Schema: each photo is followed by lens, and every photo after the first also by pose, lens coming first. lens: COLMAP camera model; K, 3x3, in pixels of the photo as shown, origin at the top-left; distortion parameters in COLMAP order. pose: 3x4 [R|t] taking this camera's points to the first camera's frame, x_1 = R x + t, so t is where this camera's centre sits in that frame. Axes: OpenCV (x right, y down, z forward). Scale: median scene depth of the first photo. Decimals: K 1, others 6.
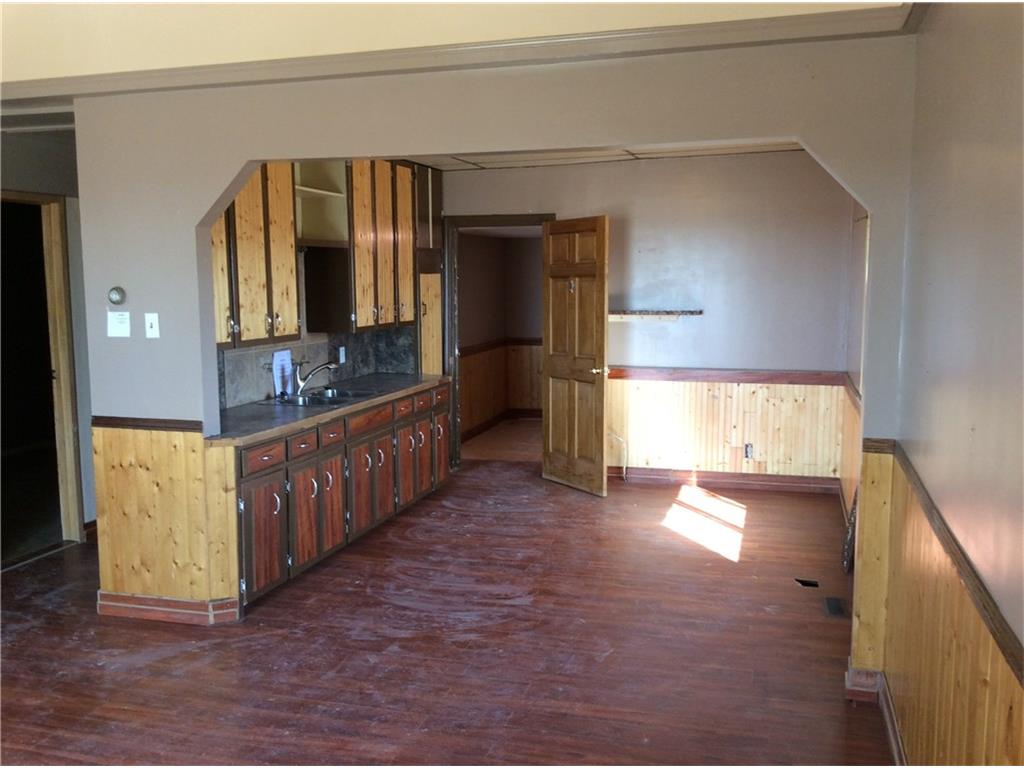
lens RADIAL K [[945.9, 0, 512.1], [0, 945.9, 386.5], [0, 0, 1]] dist [0.094906, 0.000000]
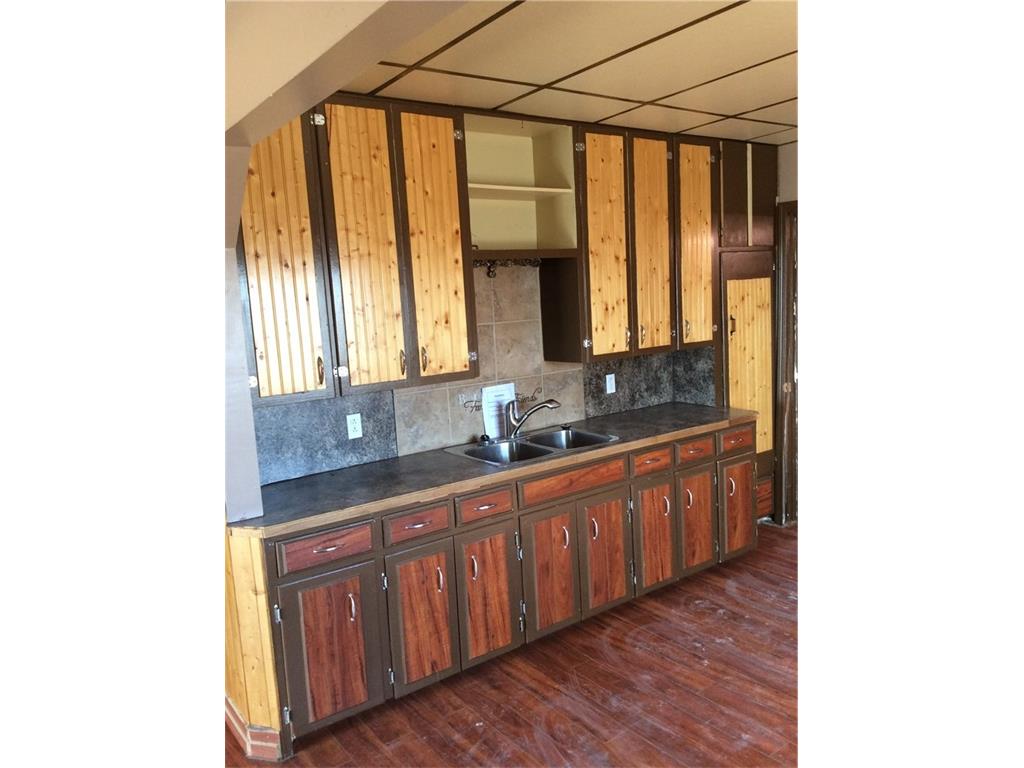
lens RADIAL K [[703.7, 0, 509.1], [0, 703.7, 380.4], [0, 0, 1]] dist [0.023633, -0.010987]
pose [[0.786615, 0.035283, -0.616435, 0.153787], [-0.019239, 0.999282, 0.032647, -0.063150], [0.617144, -0.013821, 0.786729, 0.522887]]
